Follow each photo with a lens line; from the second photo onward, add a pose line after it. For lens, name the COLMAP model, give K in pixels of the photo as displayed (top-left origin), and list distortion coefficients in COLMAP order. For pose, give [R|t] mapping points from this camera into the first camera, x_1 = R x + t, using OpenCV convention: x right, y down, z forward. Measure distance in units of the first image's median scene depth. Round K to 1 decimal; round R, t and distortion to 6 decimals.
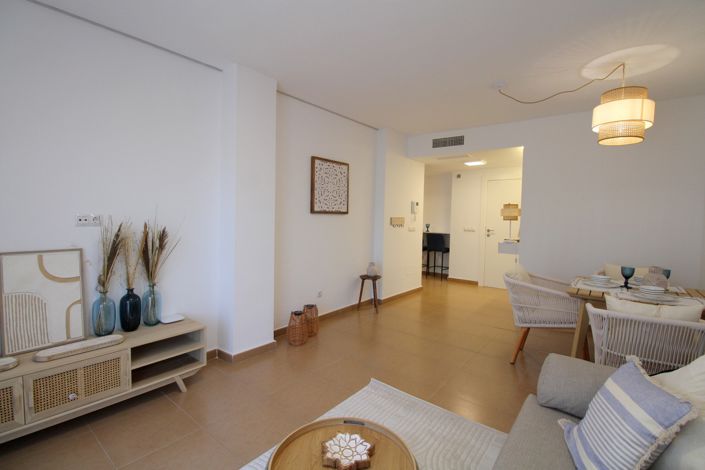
lens RADIAL K [[331.6, 0, 352.5], [0, 331.6, 235.0], [0, 0, 1]] dist [0.001142, -0.014790]
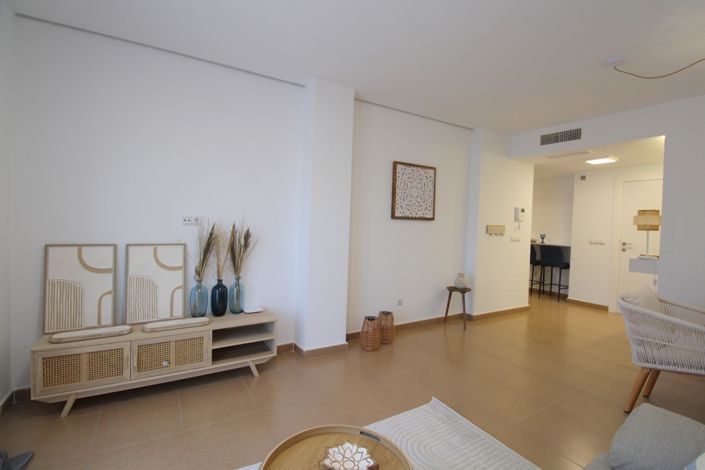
lens RADIAL K [[331.6, 0, 352.5], [0, 331.6, 235.0], [0, 0, 1]] dist [0.001142, -0.014790]
pose [[0.937531, 0.023620, -0.347099, 0.122358], [-0.034048, 0.999133, -0.023976, 0.011610], [0.346231, 0.034296, 0.937522, 0.040700]]
